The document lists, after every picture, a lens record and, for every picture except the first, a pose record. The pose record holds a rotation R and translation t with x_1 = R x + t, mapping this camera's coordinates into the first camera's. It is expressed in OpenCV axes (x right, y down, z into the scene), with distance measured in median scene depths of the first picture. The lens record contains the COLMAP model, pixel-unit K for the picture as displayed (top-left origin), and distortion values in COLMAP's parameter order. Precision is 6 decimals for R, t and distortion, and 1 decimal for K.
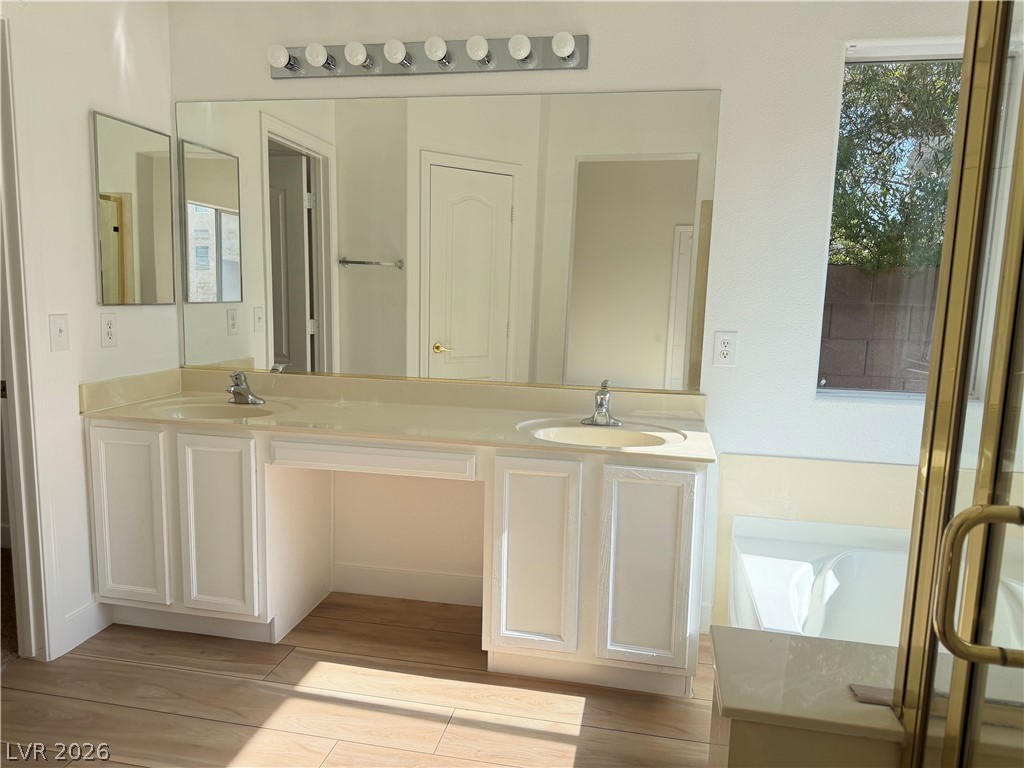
lens RADIAL K [[725.4, 0, 511.3], [0, 725.4, 385.5], [0, 0, 1]] dist [0.008106, -0.026383]
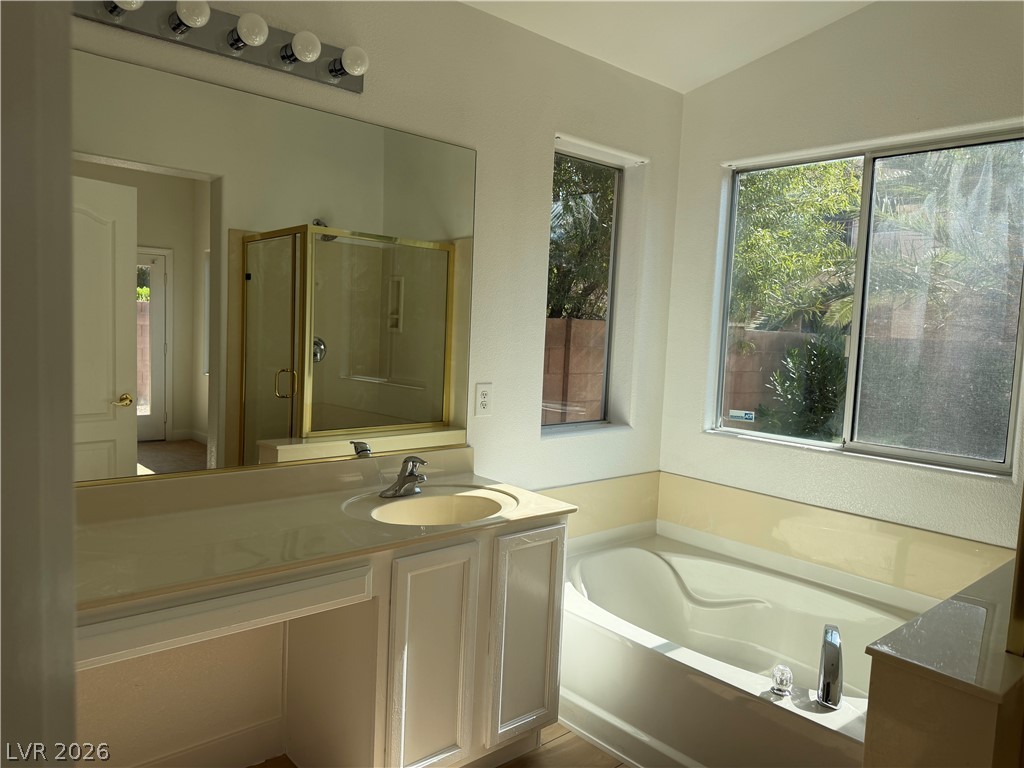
lens RADIAL K [[725.4, 0, 513.3], [0, 725.4, 383.2], [0, 0, 1]] dist [0.008106, -0.026383]
pose [[0.599538, -0.062347, 0.797914, -0.519172], [0.085178, 0.996270, 0.013844, -0.088226], [-0.795801, 0.059664, 0.602612, 0.359378]]
